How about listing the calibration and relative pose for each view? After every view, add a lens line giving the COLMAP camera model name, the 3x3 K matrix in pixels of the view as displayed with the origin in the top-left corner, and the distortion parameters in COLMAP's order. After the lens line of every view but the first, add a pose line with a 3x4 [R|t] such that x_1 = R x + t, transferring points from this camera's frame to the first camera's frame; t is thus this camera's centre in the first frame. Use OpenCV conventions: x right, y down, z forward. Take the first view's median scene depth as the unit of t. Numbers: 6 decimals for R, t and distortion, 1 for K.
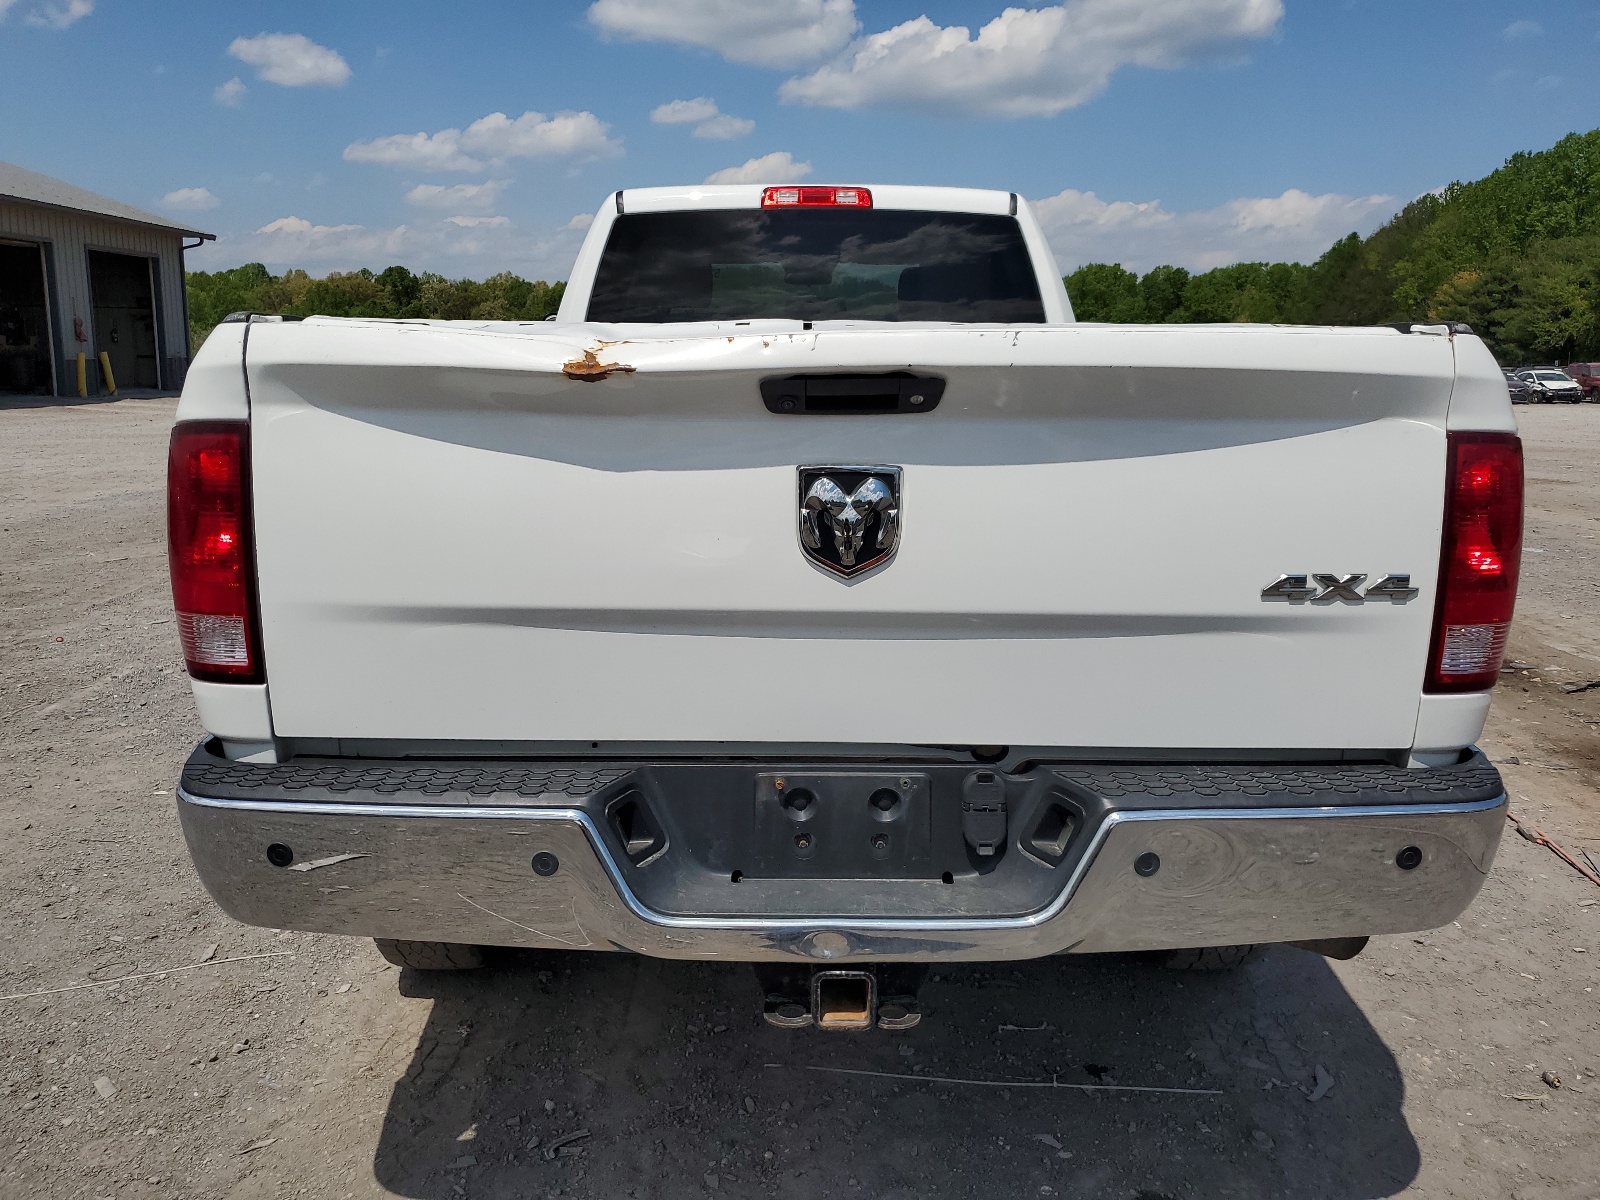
lens RADIAL K [[1248.9, 0, 800.0], [0, 1248.9, 600.0], [0, 0, 1]] dist [-0.002712, 0.000440]
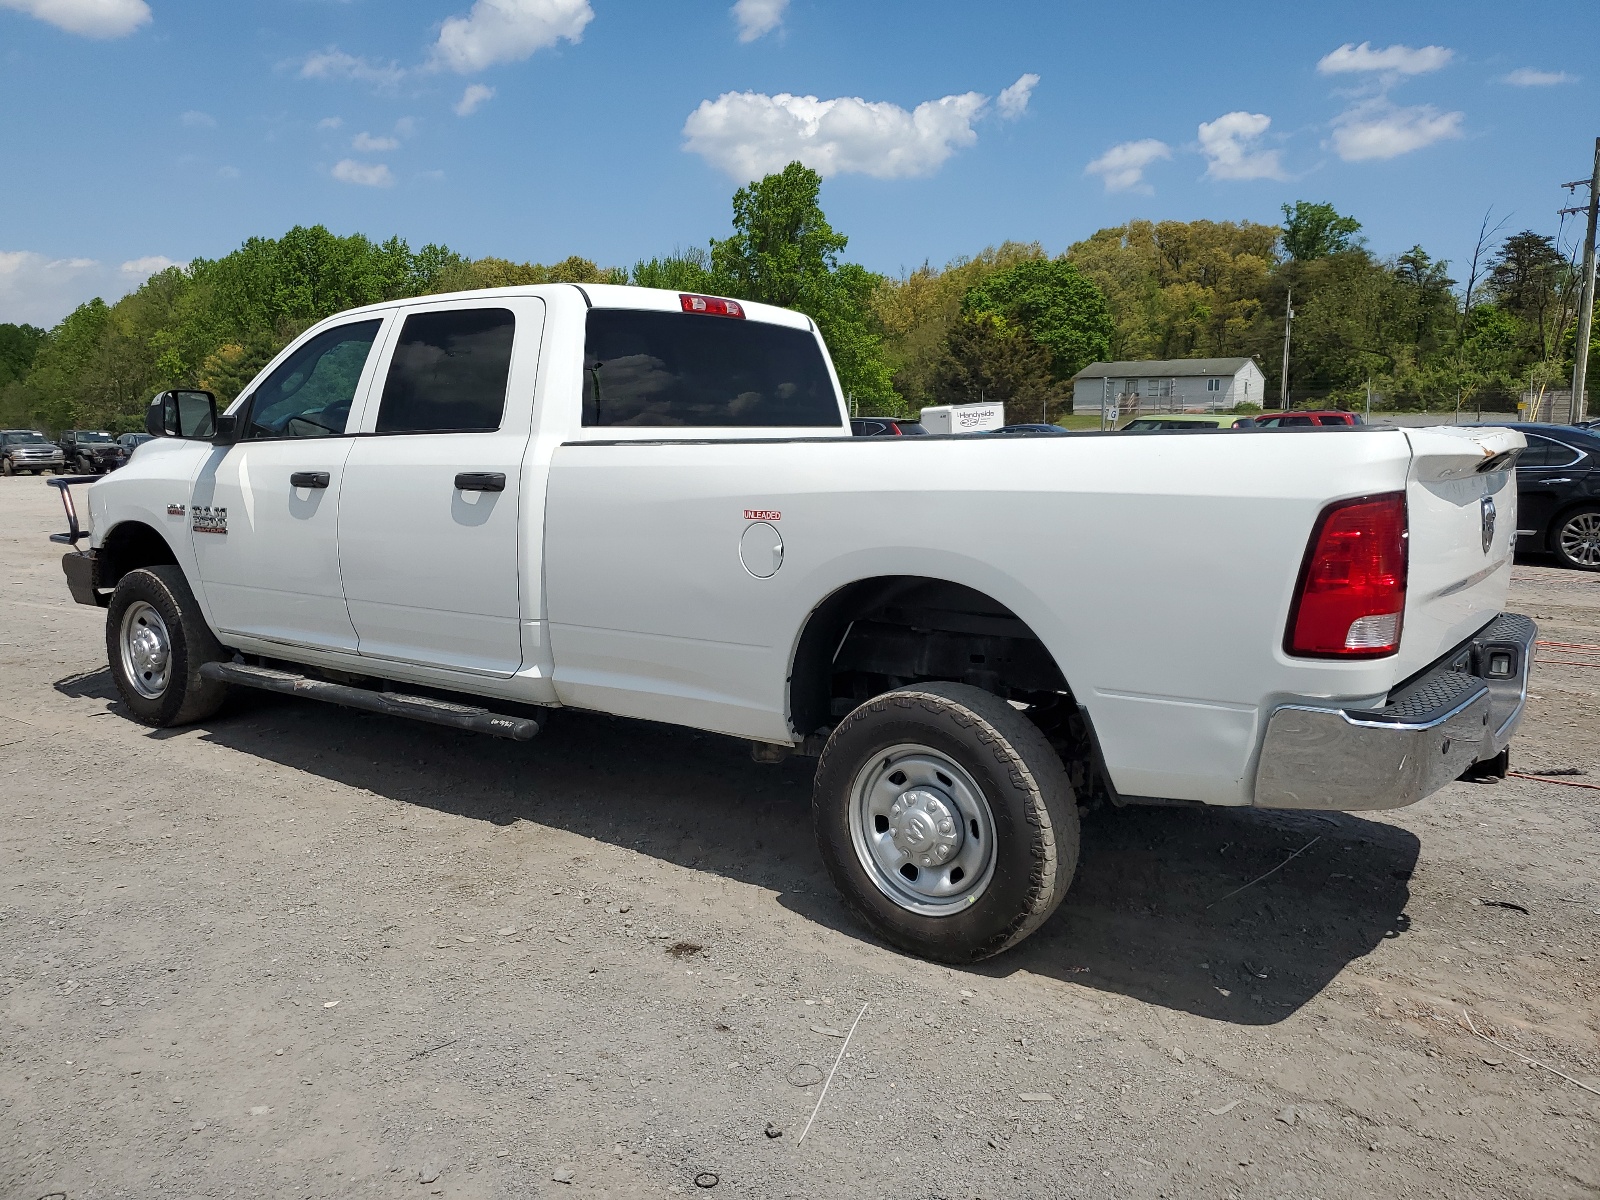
lens RADIAL K [[1248.9, 0, 800.0], [0, 1248.9, 600.0], [0, 0, 1]] dist [-0.002712, 0.000440]
pose [[0.573256, -0.117117, 0.810963, -0.069288], [0.158864, 0.986838, 0.030218, -0.005303], [-0.803828, 0.111510, 0.584317, 0.020403]]
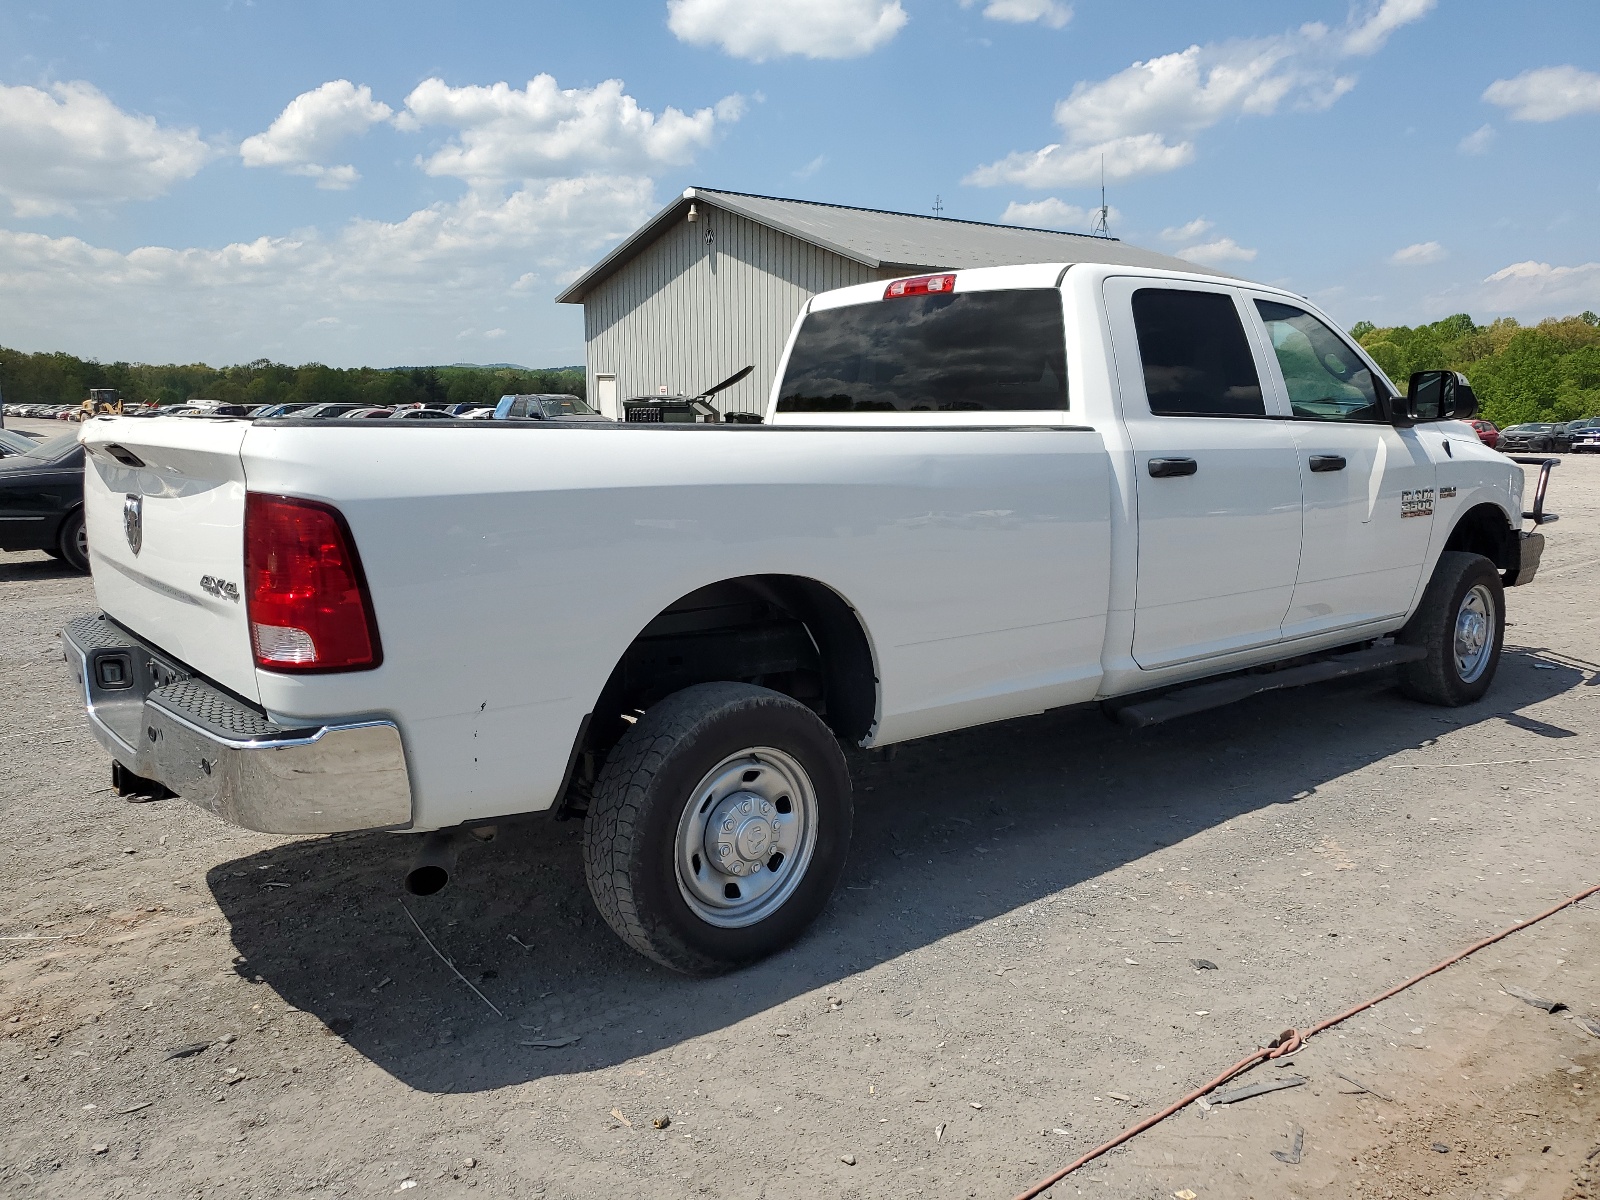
lens RADIAL K [[1248.9, 0, 800.0], [0, 1248.9, 600.0], [0, 0, 1]] dist [-0.002712, 0.000440]
pose [[0.631858, 0.105532, -0.767867, 0.058621], [-0.137248, 0.990266, 0.023160, -0.005460], [0.762836, 0.090754, 0.640191, 0.020683]]
